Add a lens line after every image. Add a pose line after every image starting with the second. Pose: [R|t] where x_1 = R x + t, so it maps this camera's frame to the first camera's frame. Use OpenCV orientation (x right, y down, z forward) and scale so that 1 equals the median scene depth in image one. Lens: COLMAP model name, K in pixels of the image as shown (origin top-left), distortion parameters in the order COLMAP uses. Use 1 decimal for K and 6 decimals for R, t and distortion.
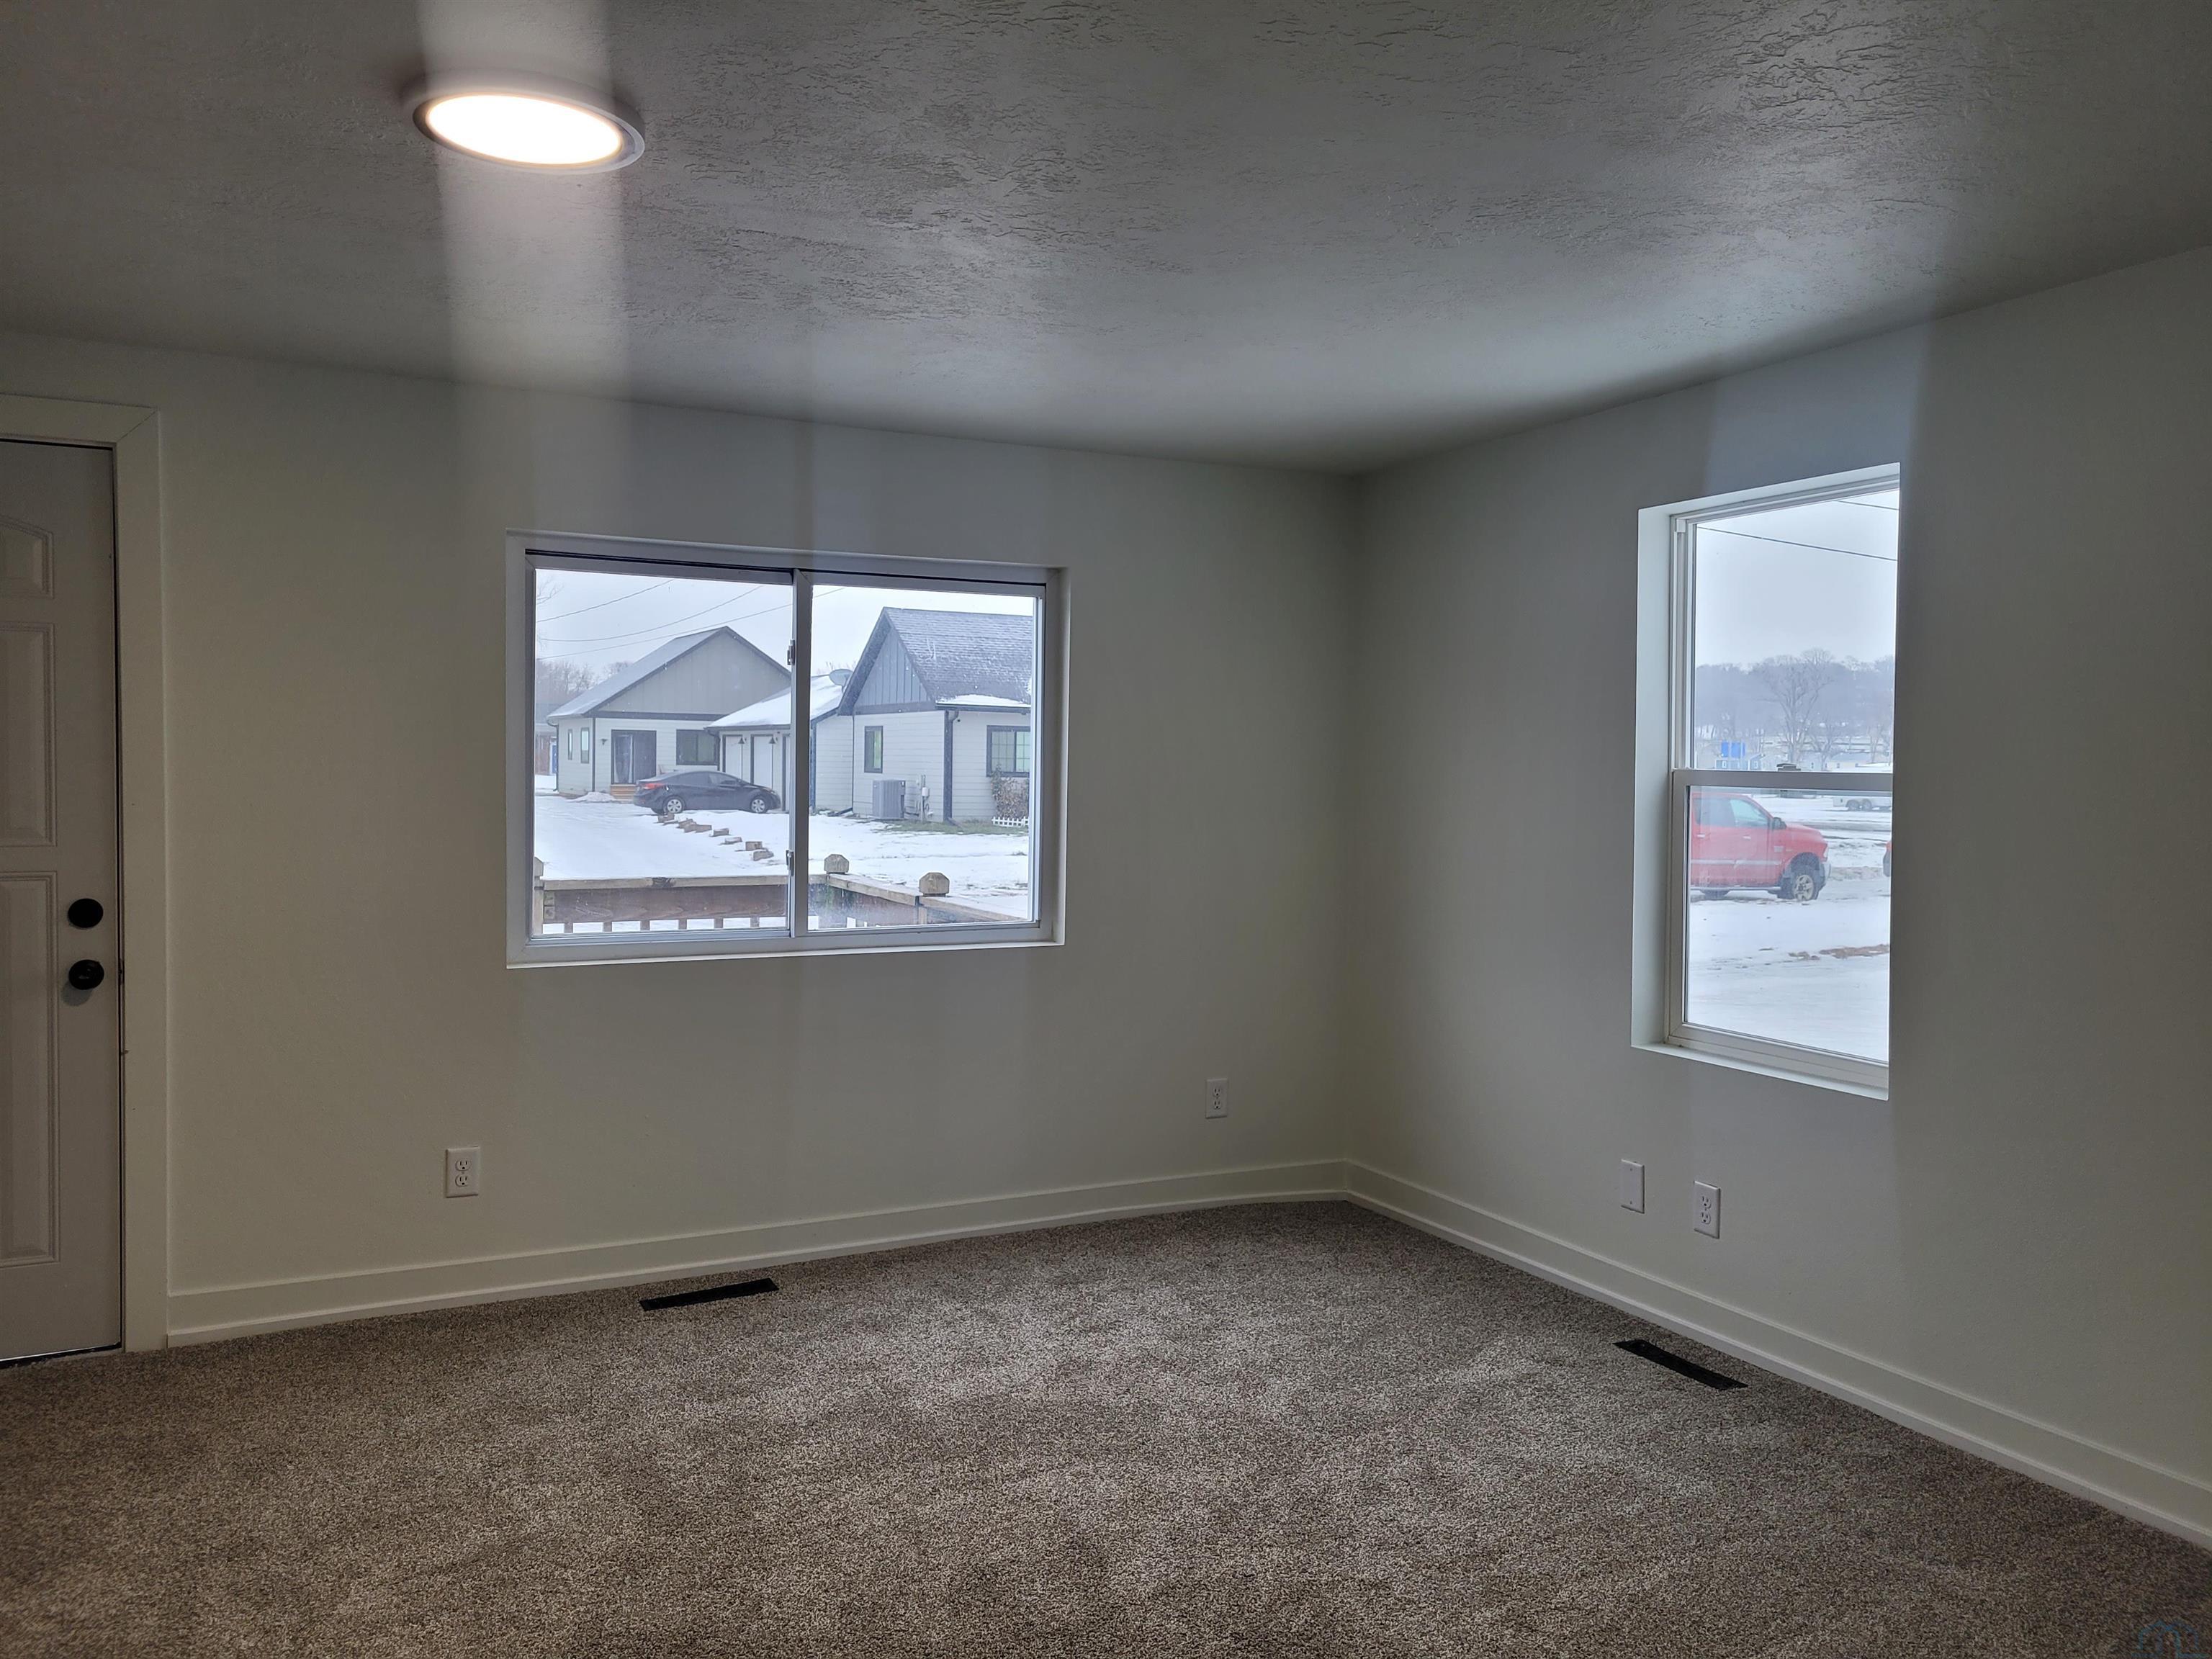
lens RADIAL K [[1686.5, 0, 1105.9], [0, 1686.5, 821.8], [0, 0, 1]] dist [0.056235, -0.051277]
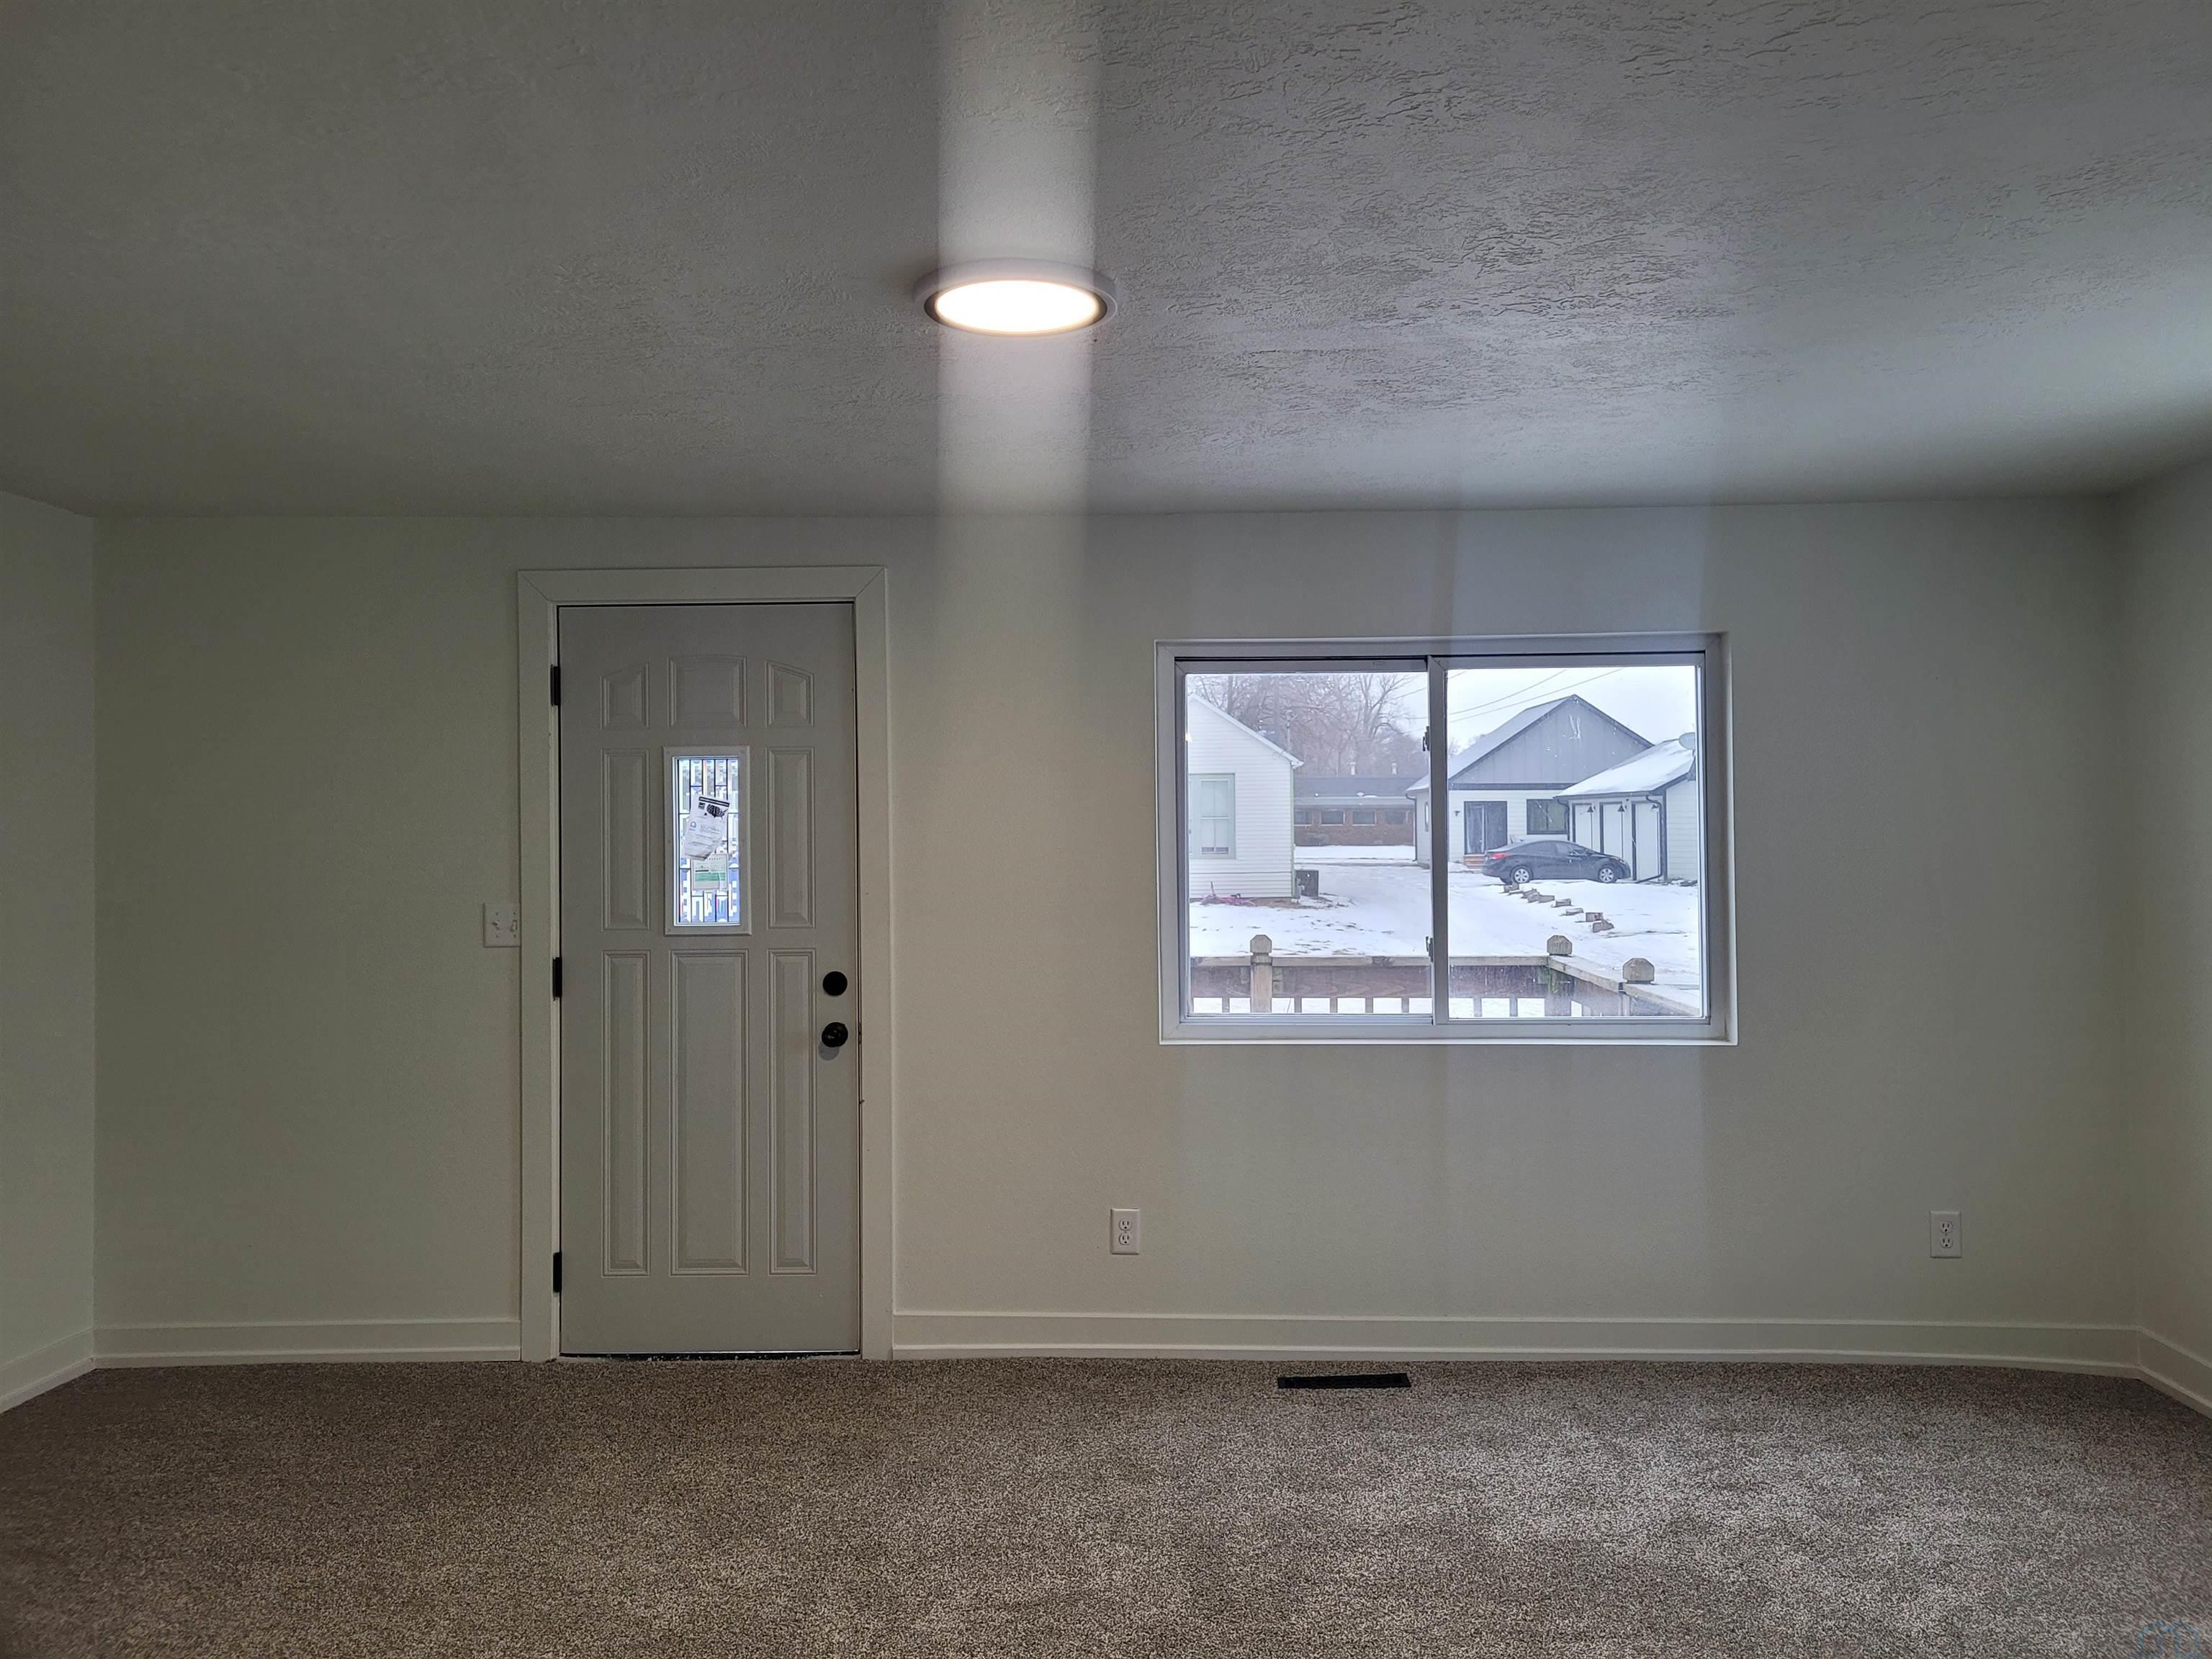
lens RADIAL K [[1686.5, 0, 1161.0], [0, 1686.5, 782.2], [0, 0, 1]] dist [0.056235, -0.051277]
pose [[0.872371, -0.030195, -0.487911, 0.186927], [0.000757, 0.998173, -0.060419, -0.015730], [0.488844, 0.052339, 0.870800, 0.058945]]
